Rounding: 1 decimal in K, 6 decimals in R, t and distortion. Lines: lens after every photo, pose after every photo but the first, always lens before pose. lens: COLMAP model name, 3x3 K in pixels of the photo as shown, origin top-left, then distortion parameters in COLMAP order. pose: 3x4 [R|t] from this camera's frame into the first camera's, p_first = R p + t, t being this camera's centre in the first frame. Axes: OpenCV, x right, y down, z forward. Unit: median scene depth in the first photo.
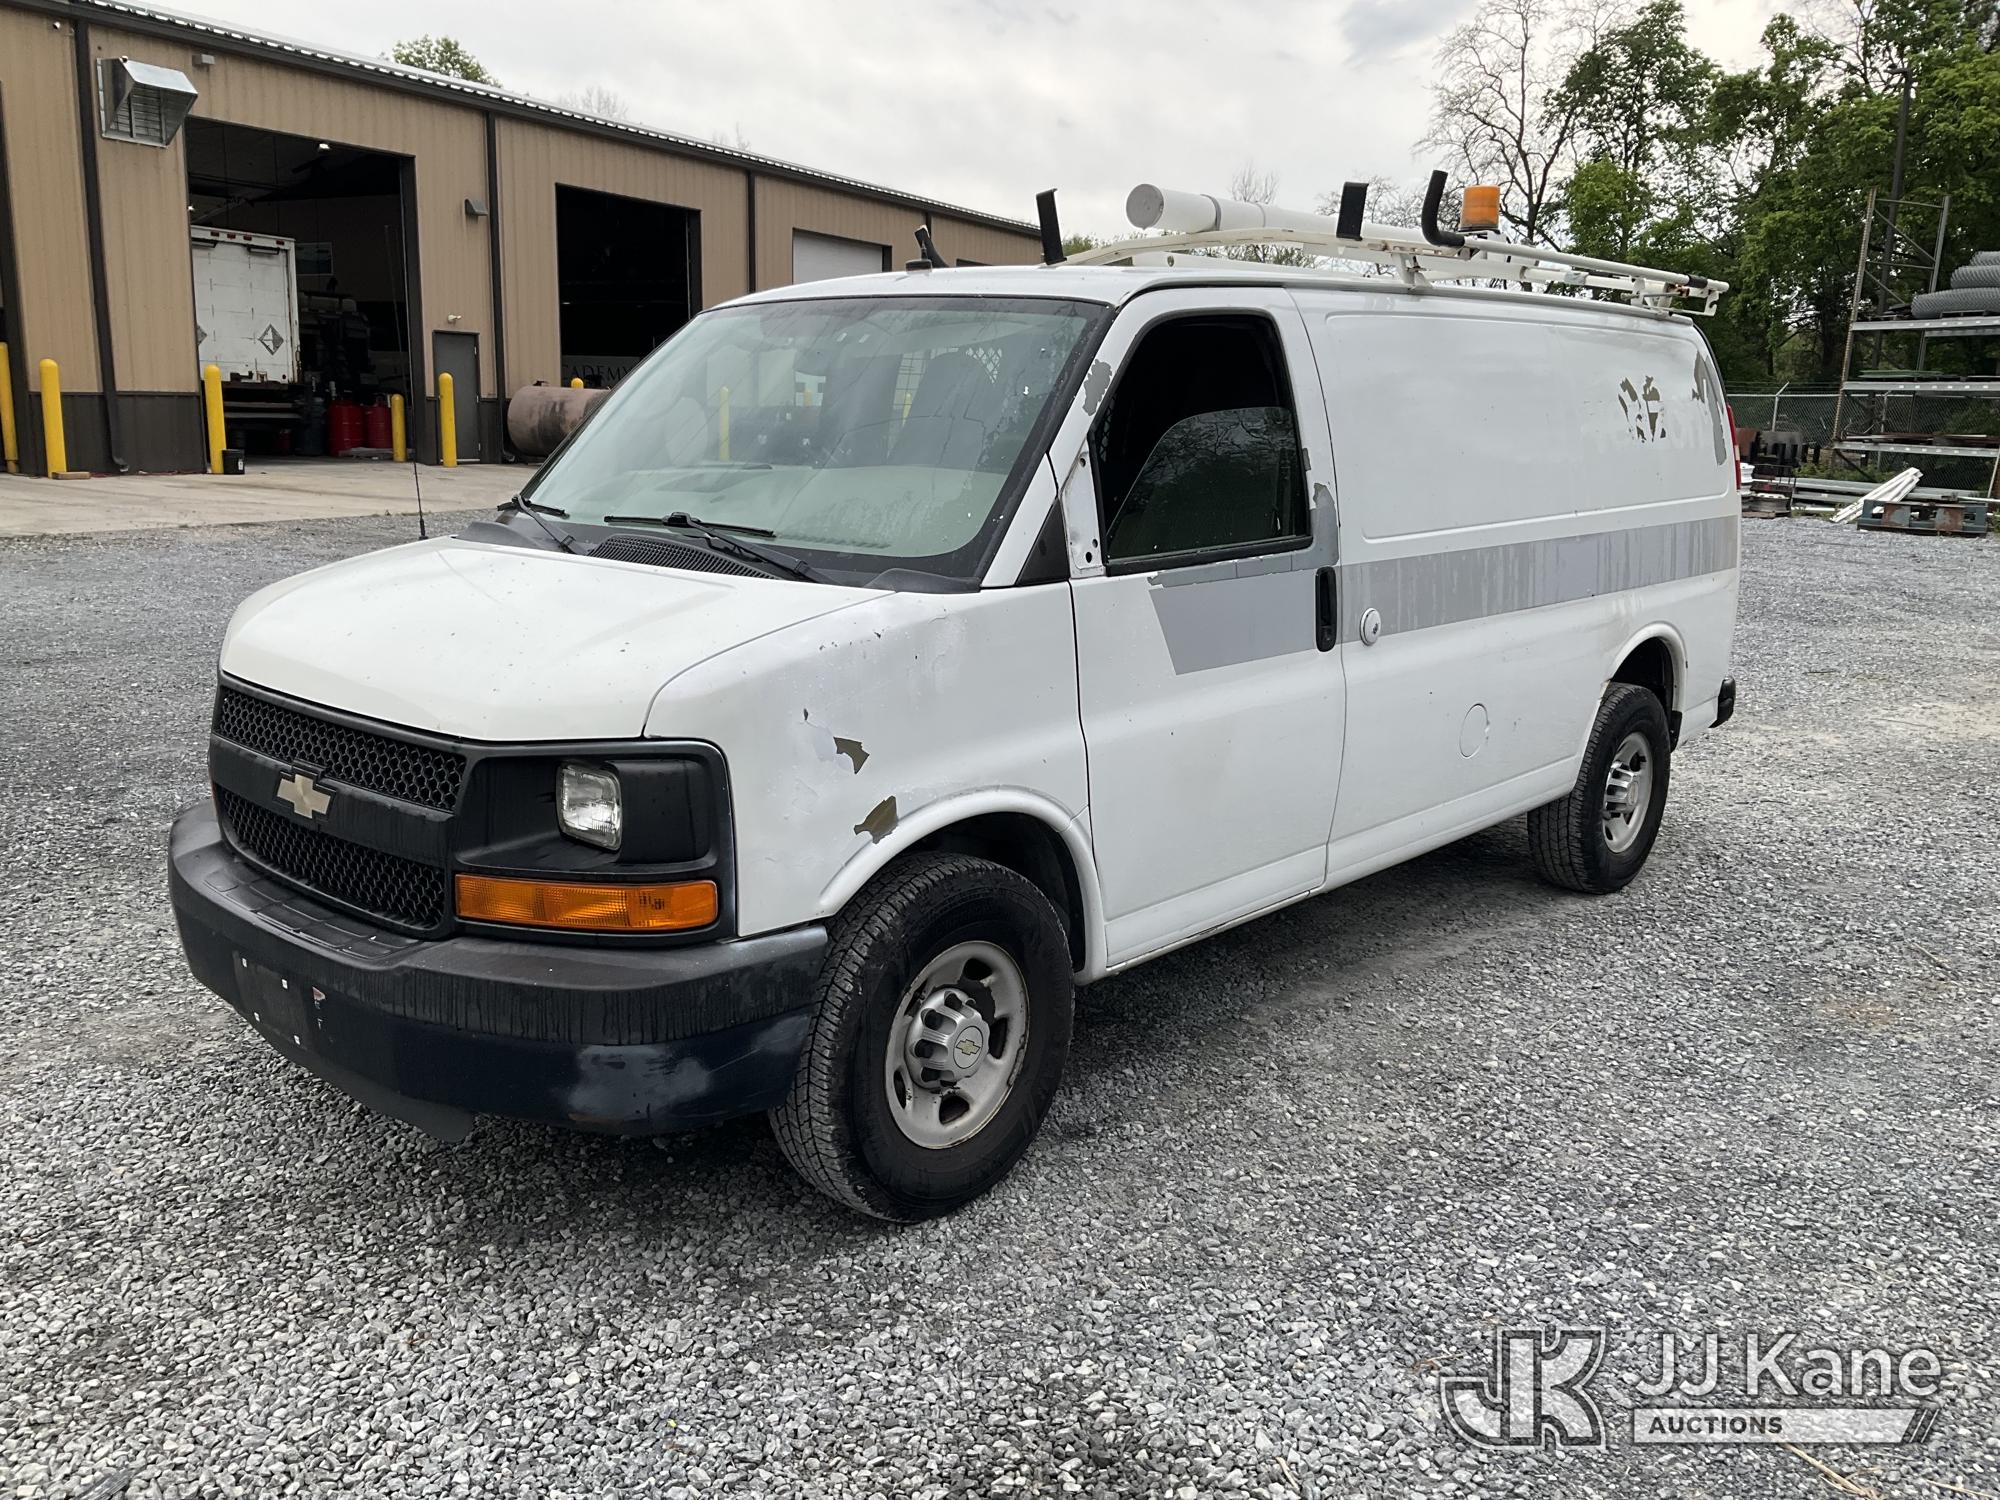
lens RADIAL K [[1737.5, 0, 1000.8], [0, 1737.5, 739.8], [0, 0, 1]] dist [0.005546, 0.000291]
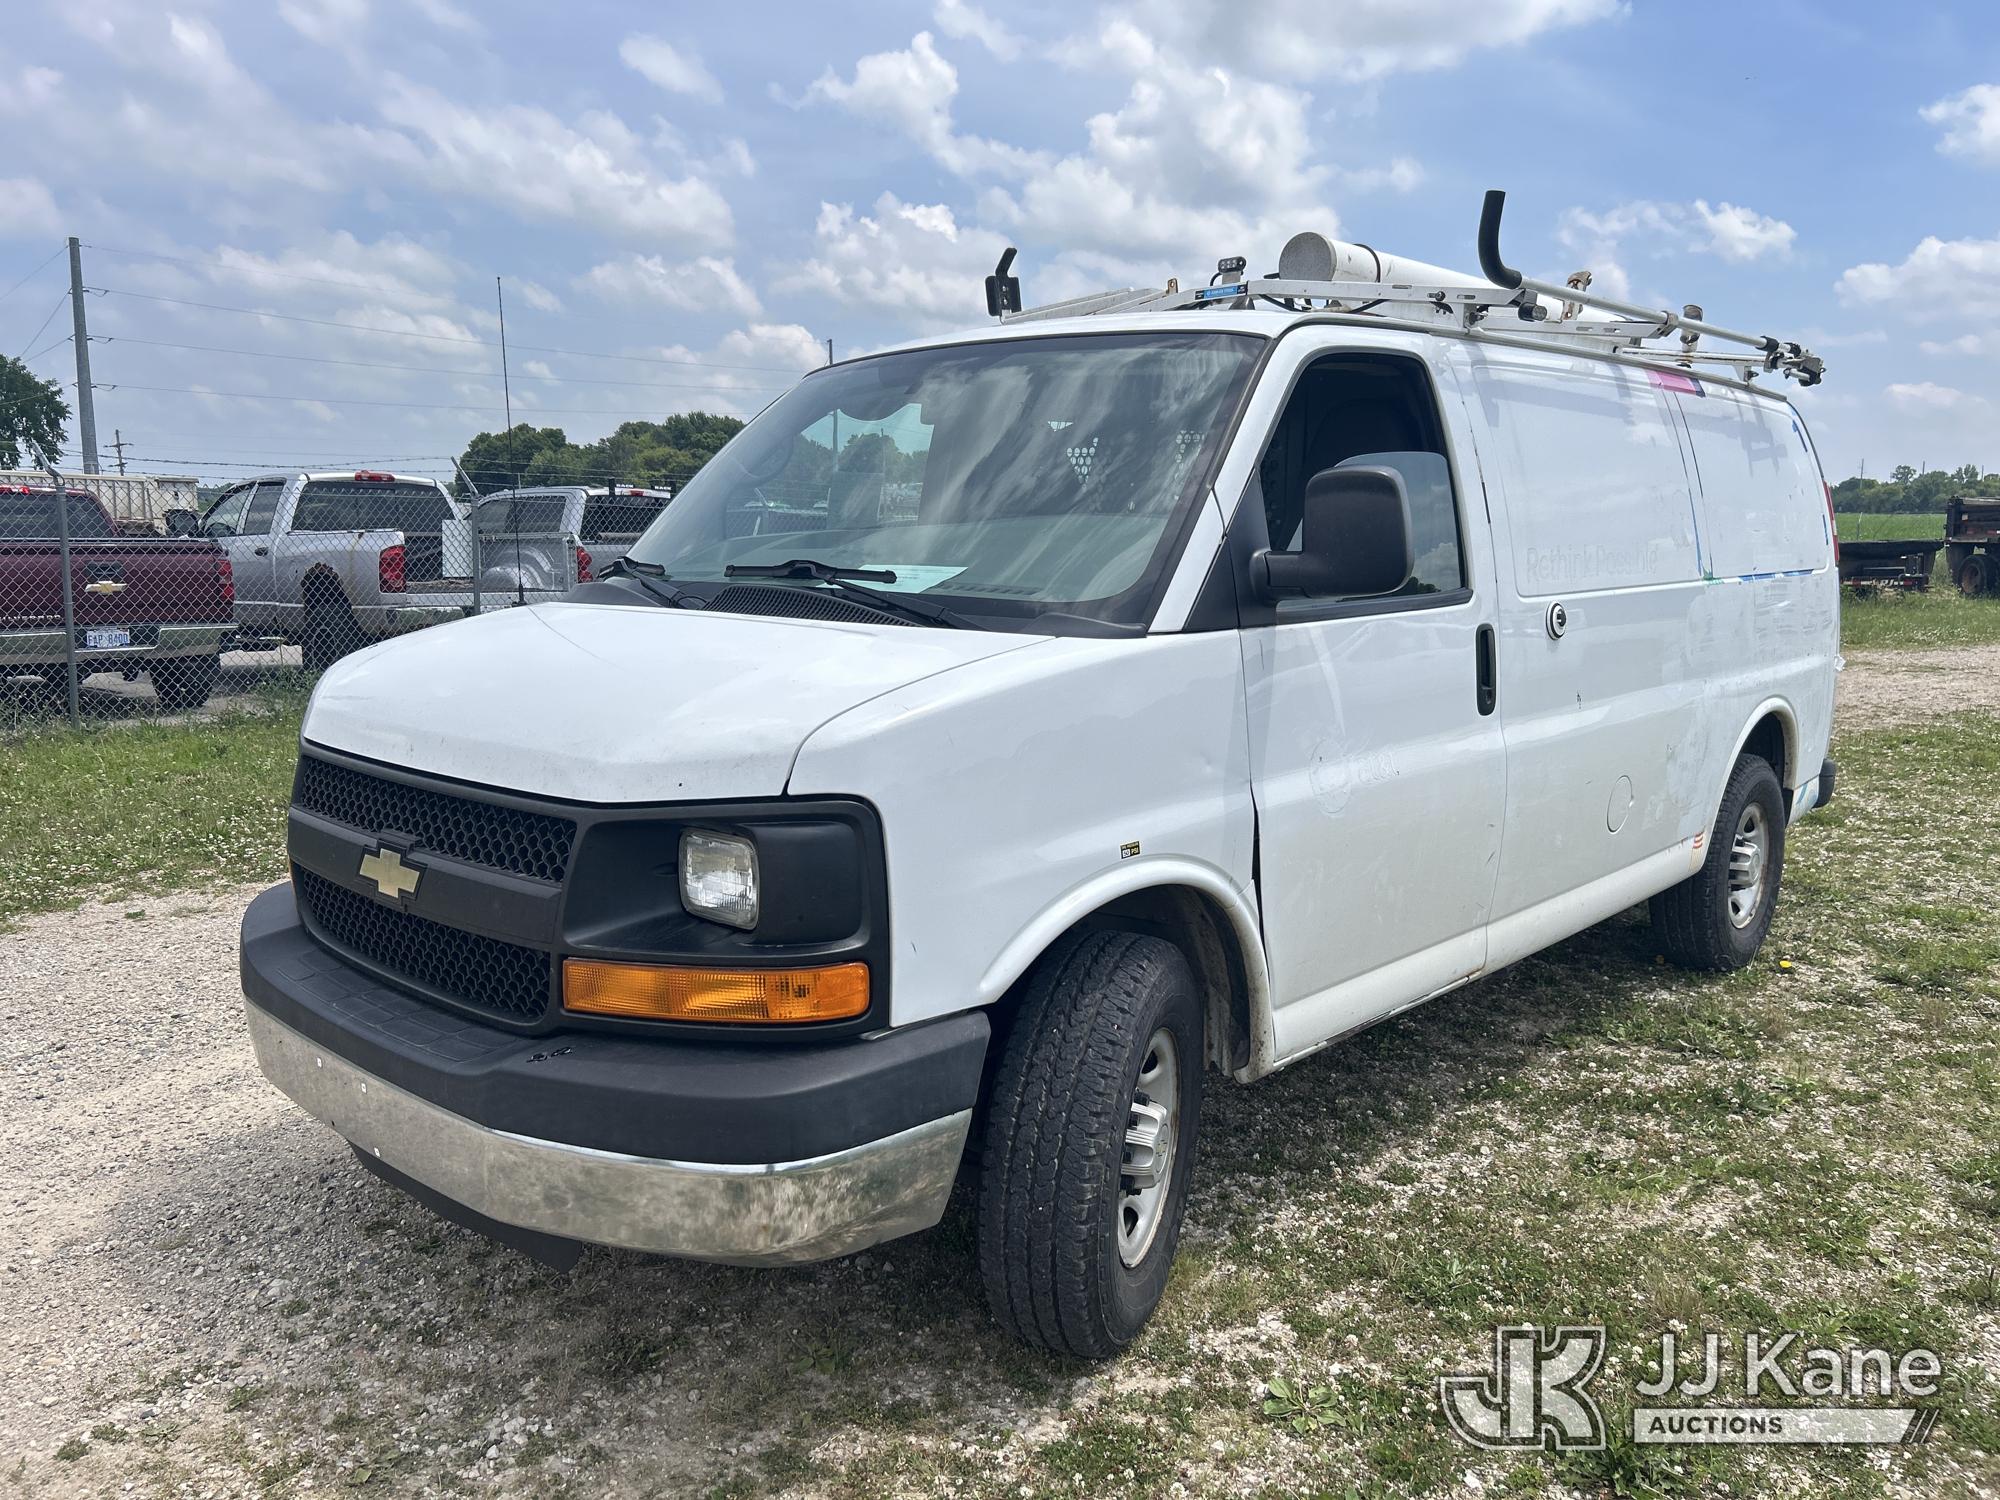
lens RADIAL K [[1550.5, 0, 995.7], [0, 1550.5, 739.5], [0, 0, 1]] dist [0.036798, -0.048463]
pose [[0.999853, -0.010470, -0.013557, -0.081896], [0.009528, 0.997656, -0.067769, 0.021462], [0.014235, 0.067630, 0.997609, 0.211729]]
